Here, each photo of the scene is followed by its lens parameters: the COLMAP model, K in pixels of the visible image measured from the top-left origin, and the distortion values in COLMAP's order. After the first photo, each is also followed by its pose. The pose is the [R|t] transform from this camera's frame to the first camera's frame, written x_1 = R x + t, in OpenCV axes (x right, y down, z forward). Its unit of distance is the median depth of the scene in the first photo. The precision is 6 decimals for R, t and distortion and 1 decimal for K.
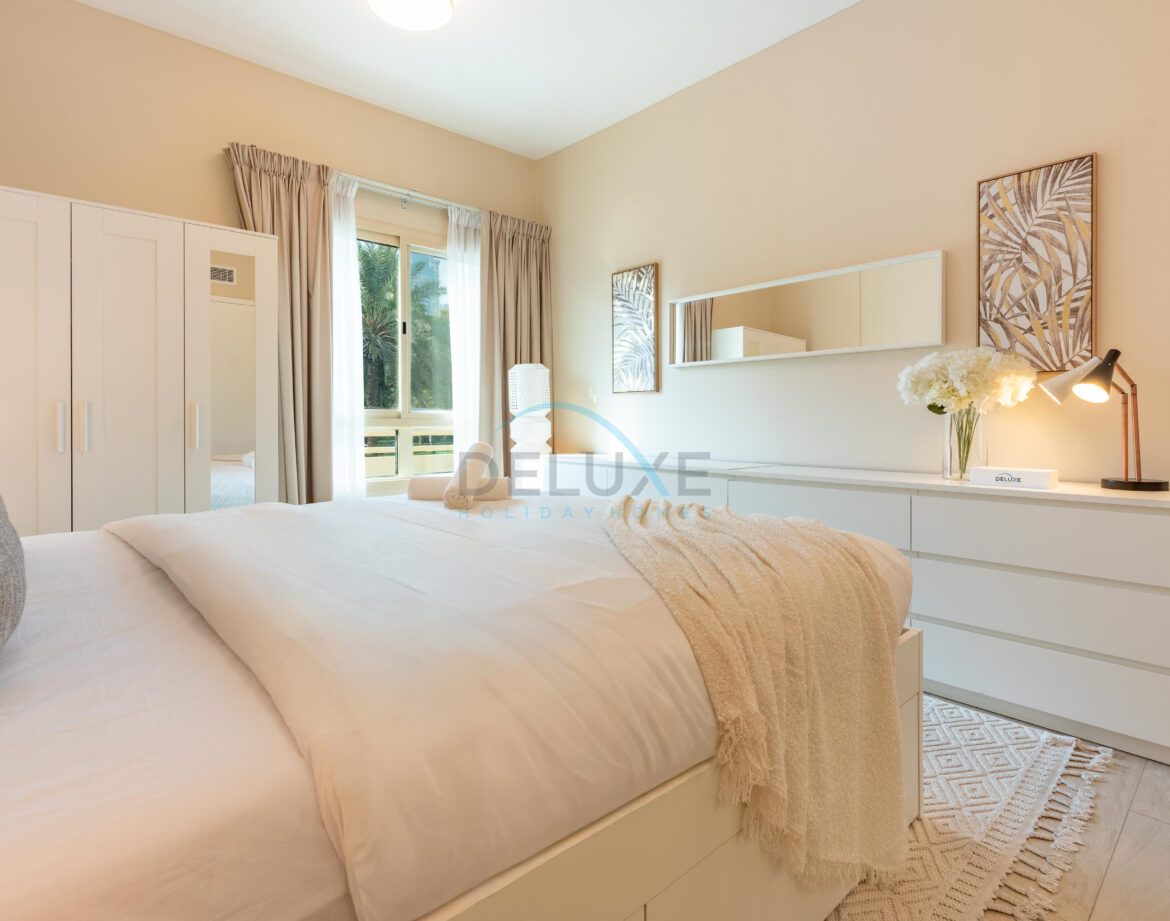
lens RADIAL K [[625.7, 0, 584.8], [0, 625.7, 418.7], [0, 0, 1]] dist [-0.001466, 0.001259]
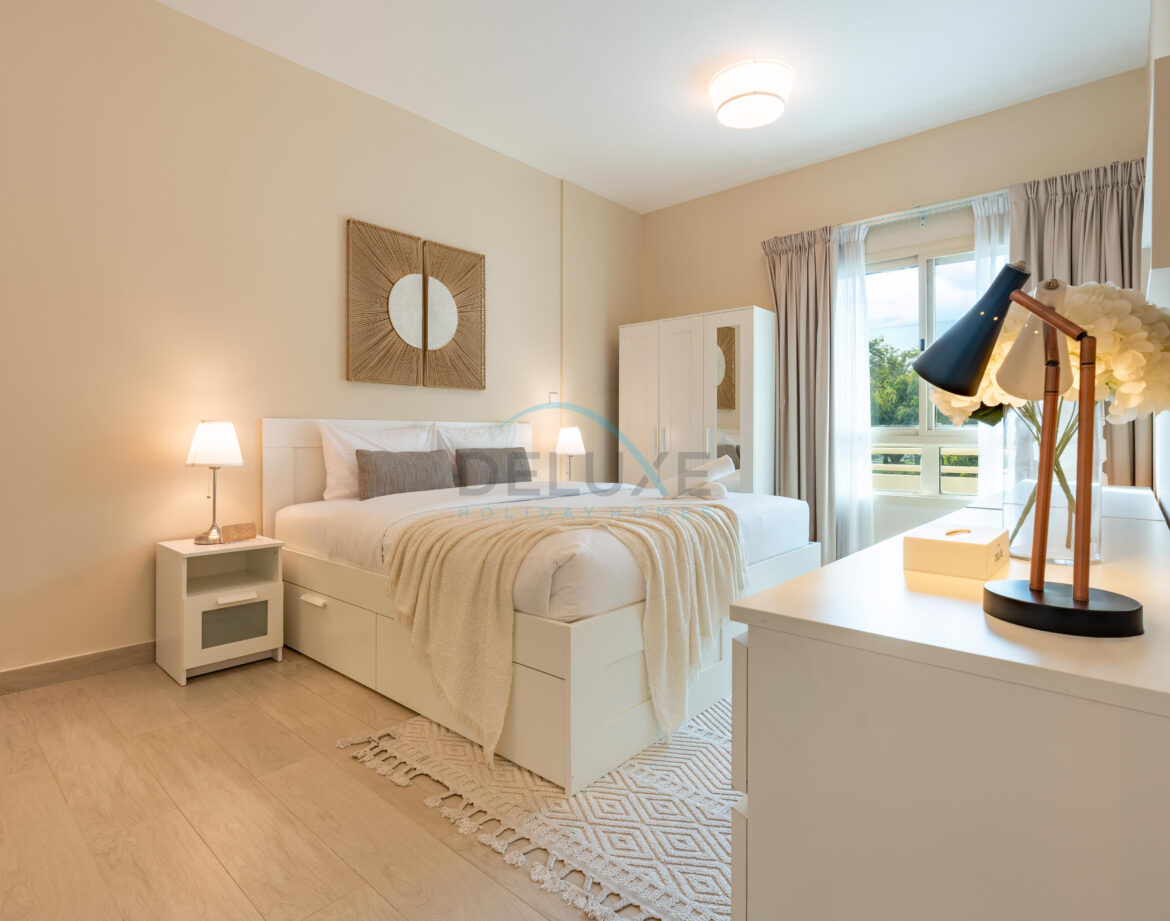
lens RADIAL K [[619.2, 0, 587.3], [0, 619.2, 433.7], [0, 0, 1]] dist [-0.002158, 0.000314]
pose [[0.124798, -0.006101, -0.992163, 0.649668], [0.002557, 0.999980, -0.005827, 0.002037], [0.992179, -0.001809, 0.124811, 0.357844]]
